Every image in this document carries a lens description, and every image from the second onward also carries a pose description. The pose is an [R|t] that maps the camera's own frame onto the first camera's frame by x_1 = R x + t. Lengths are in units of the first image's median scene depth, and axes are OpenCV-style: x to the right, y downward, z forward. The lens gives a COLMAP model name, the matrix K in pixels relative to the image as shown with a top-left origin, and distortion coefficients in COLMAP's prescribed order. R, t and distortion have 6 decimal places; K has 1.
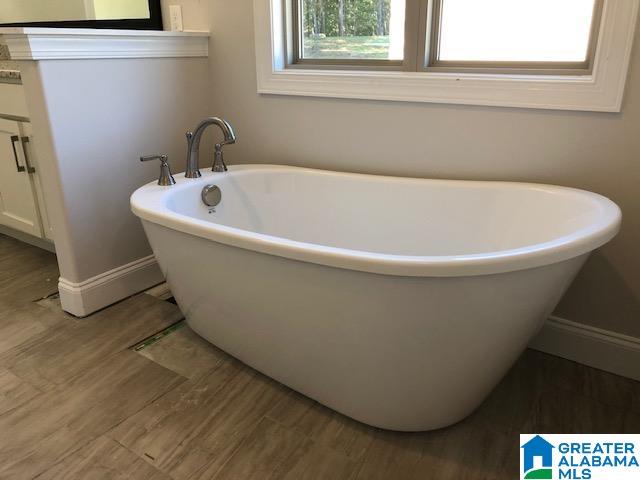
lens RADIAL K [[519.8, 0, 321.6], [0, 519.8, 236.5], [0, 0, 1]] dist [0.040005, -0.062082]
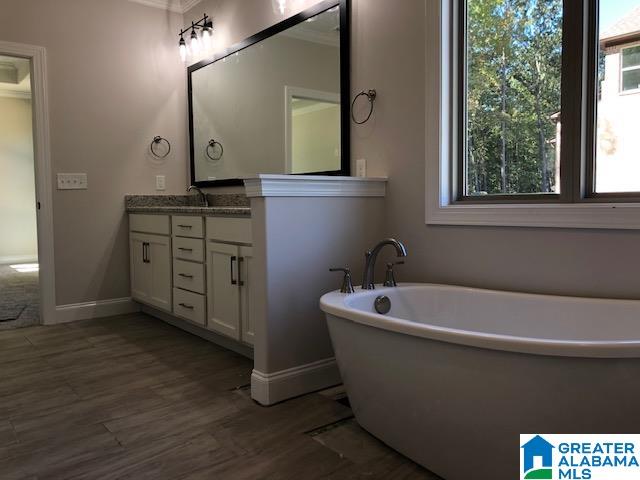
lens RADIAL K [[519.8, 0, 315.0], [0, 519.8, 233.3], [0, 0, 1]] dist [0.040005, -0.062082]
pose [[0.951928, 0.004615, -0.306286, 0.000161], [-0.093729, 0.956317, -0.276898, 0.101626], [0.291629, 0.292295, 0.910778, -0.148104]]
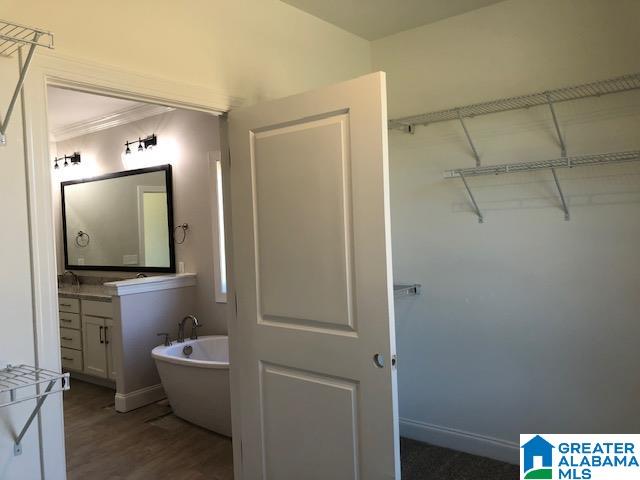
lens RADIAL K [[519.8, 0, 320.7], [0, 519.8, 241.1], [0, 0, 1]] dist [0.040005, -0.062082]
pose [[0.997476, -0.040455, -0.058358, 0.478367], [0.019421, 0.945927, -0.323797, 0.202783], [0.068301, 0.321847, 0.944325, -1.153605]]
